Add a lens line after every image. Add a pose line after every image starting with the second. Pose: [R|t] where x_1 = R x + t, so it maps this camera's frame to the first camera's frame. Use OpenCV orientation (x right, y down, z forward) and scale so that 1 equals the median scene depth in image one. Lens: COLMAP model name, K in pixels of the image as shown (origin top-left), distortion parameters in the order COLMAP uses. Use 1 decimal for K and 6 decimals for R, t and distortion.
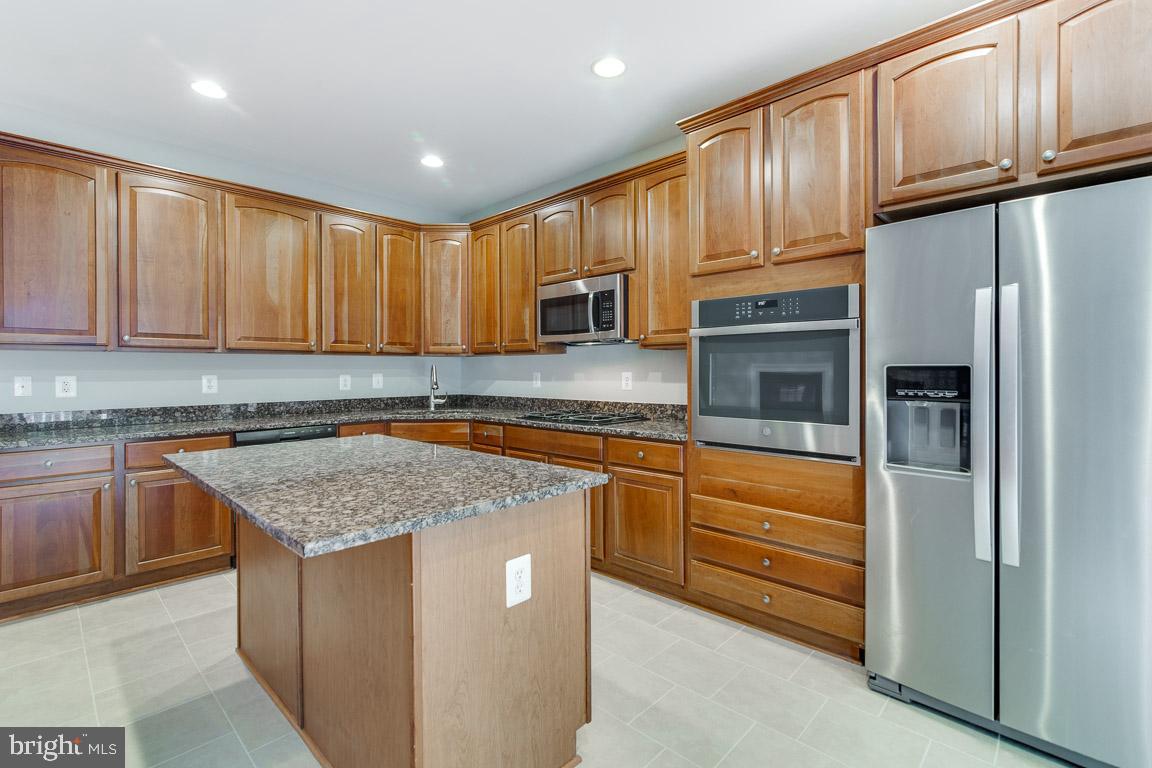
lens RADIAL K [[523.8, 0, 568.5], [0, 523.8, 373.4], [0, 0, 1]] dist [-0.002197, 0.001585]
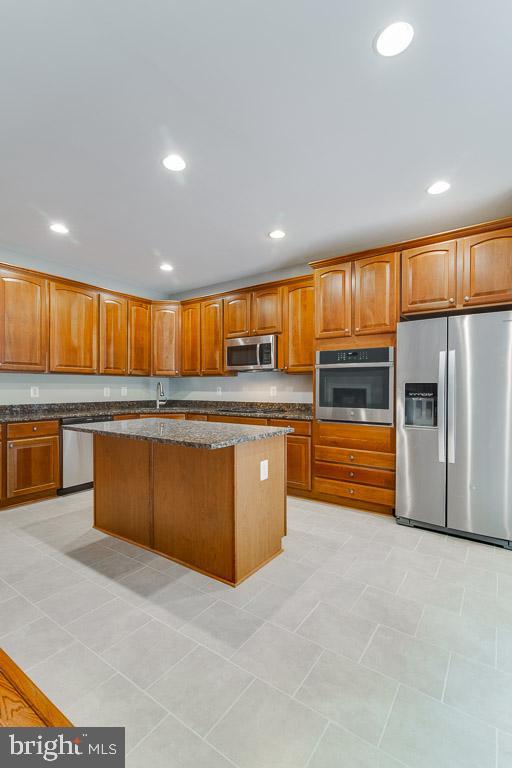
lens RADIAL K [[349.2, 0, 248.8], [0, 349.2, 391.7], [0, 0, 1]] dist [-0.002197, 0.001585]
pose [[0.989418, 0.004908, 0.145009, -0.204858], [-0.005517, 0.999978, 0.003795, 0.015245], [-0.144987, -0.004554, 0.989423, -0.291698]]
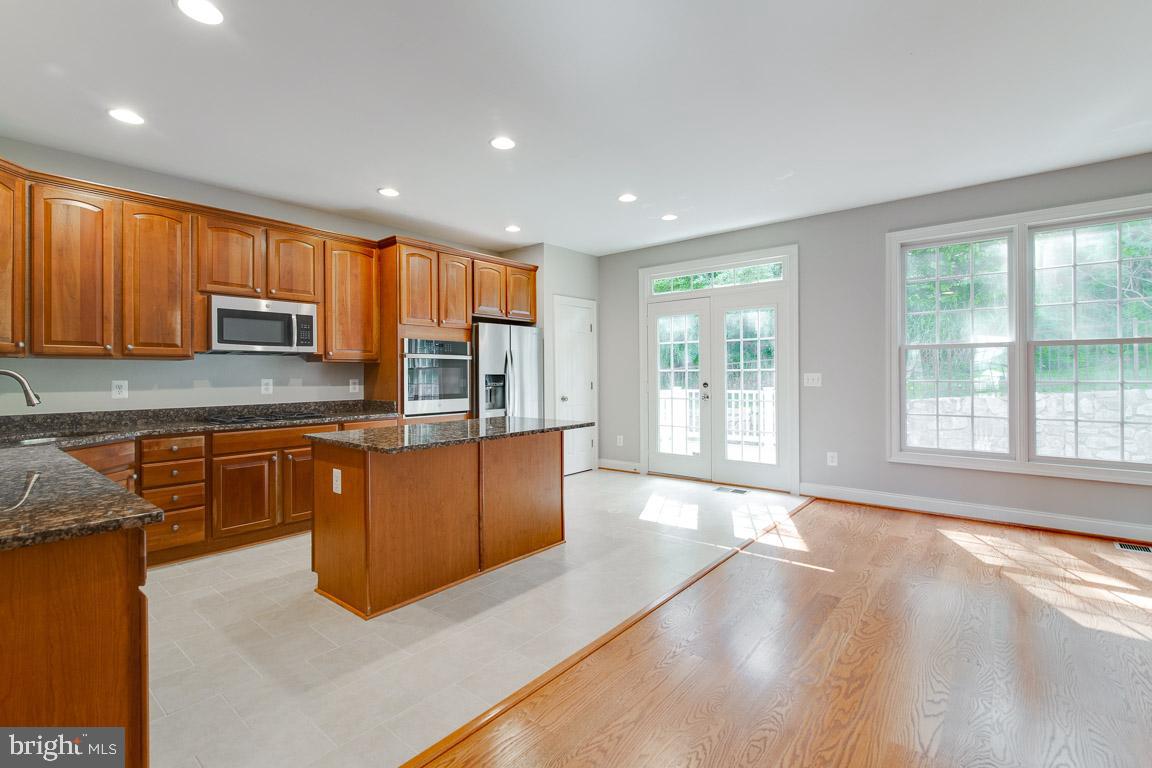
lens RADIAL K [[523.8, 0, 569.6], [0, 523.8, 365.7], [0, 0, 1]] dist [-0.002197, 0.001585]
pose [[-0.067118, 0.025078, 0.997430, -1.468329], [0.015646, 0.999588, -0.024079, 0.008772], [-0.997622, 0.013990, -0.067483, 0.510026]]
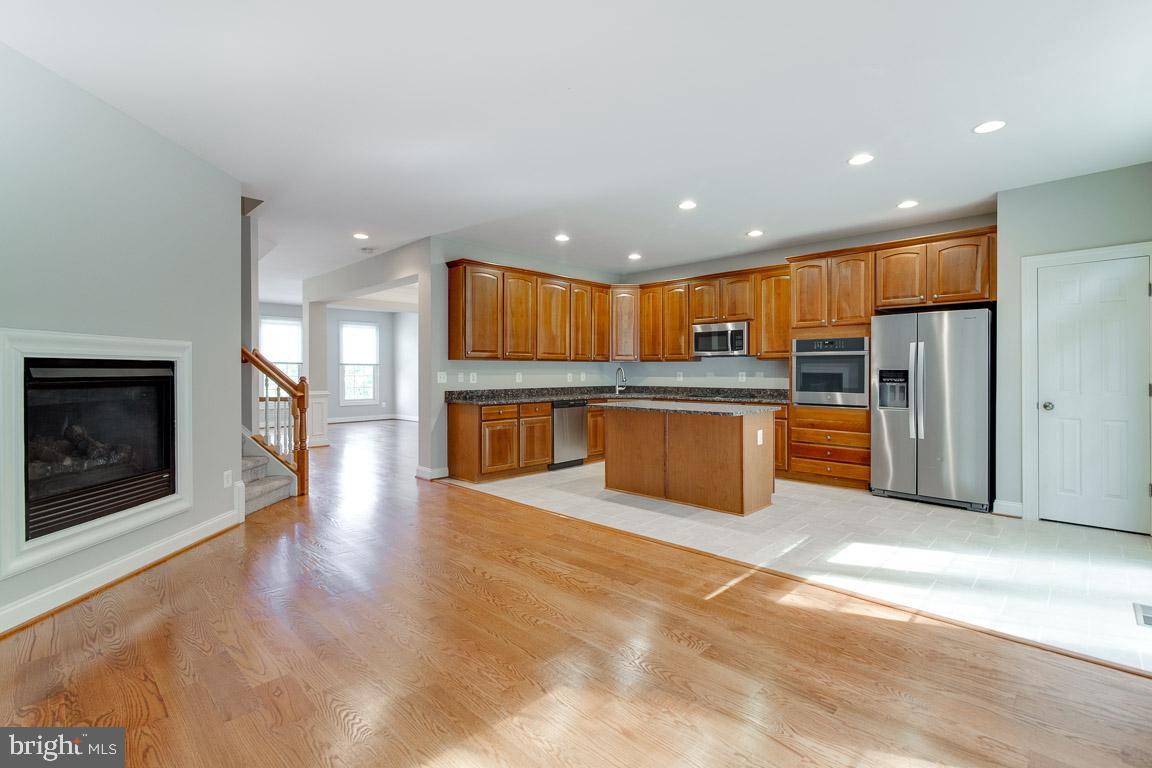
lens RADIAL K [[523.8, 0, 571.7], [0, 523.8, 373.8], [0, 0, 1]] dist [-0.002197, 0.001585]
pose [[0.999969, 0.004319, -0.006636, -0.622754], [-0.004320, 0.999991, -0.000196, 0.009102], [0.006635, 0.000225, 0.999978, -1.111058]]
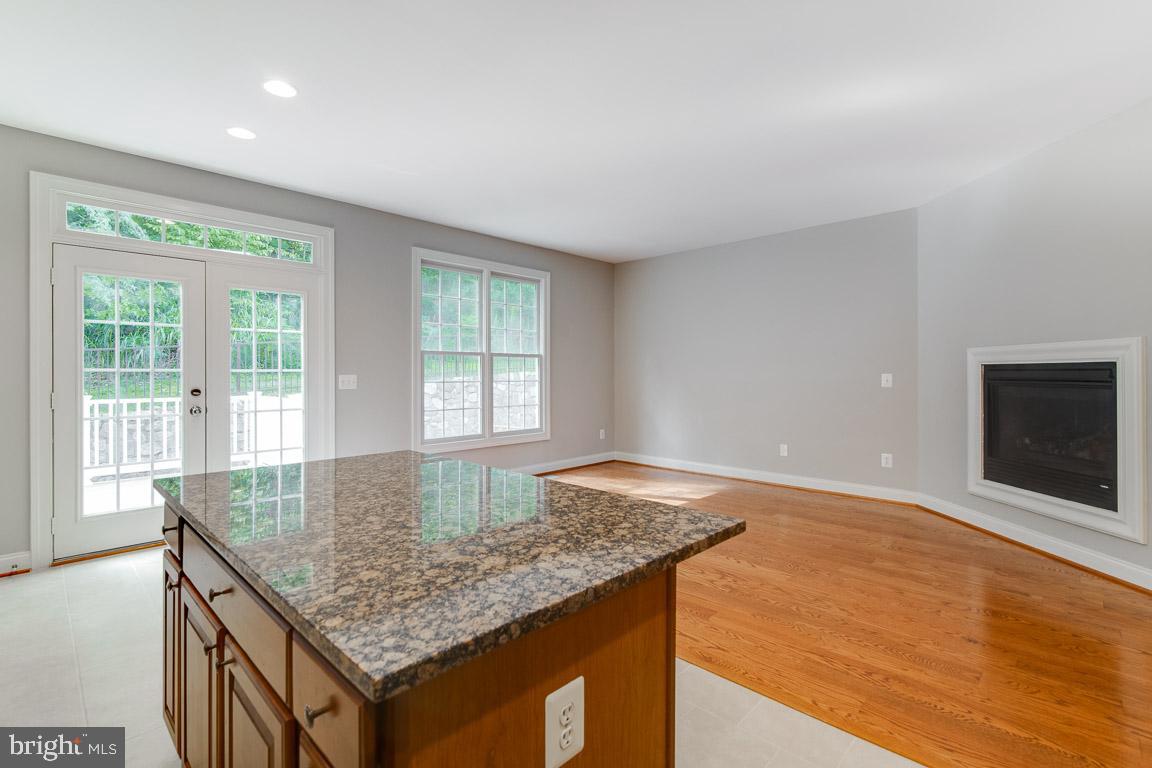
lens RADIAL K [[523.8, 0, 572.4], [0, 523.8, 369.2], [0, 0, 1]] dist [-0.002197, 0.001585]
pose [[-0.999976, 0.006625, 0.002156, -0.439681], [0.006631, 0.999974, 0.002817, -0.013592], [-0.002137, 0.002832, -0.999994, 1.198001]]
